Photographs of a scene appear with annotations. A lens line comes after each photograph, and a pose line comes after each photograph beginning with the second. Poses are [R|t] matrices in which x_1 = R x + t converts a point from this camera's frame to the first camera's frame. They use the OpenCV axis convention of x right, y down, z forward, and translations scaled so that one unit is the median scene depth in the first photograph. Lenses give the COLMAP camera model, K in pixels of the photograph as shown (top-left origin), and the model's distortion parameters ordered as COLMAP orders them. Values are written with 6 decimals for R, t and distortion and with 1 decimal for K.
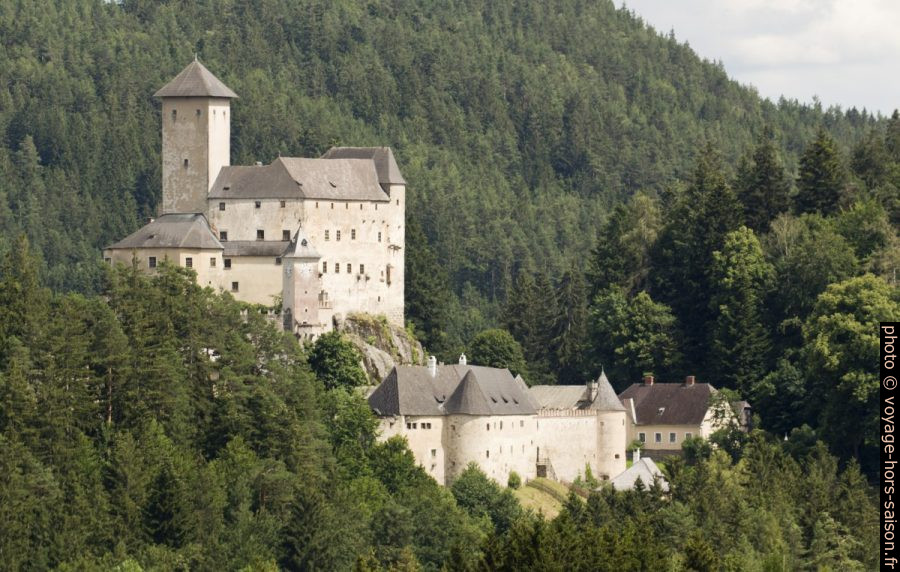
lens RADIAL K [[4622.1, 0, 450.0], [0, 4622.1, 286.2], [0, 0, 1]] dist [0.376706, 0.000000]
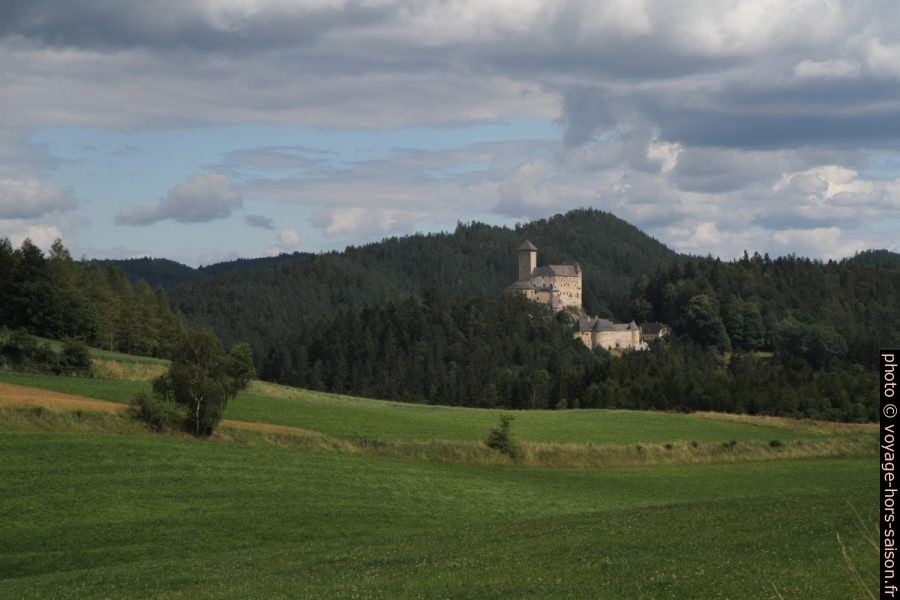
lens RADIAL K [[1377.5, 0, 449.9], [0, 1377.5, 300.2], [0, 0, 1]] dist [-0.002209, 0.000000]
pose [[0.996067, -0.006284, -0.088383, -0.017692], [0.007033, 0.999942, 0.008161, -0.008467], [0.088327, -0.008751, 0.996053, -0.160706]]
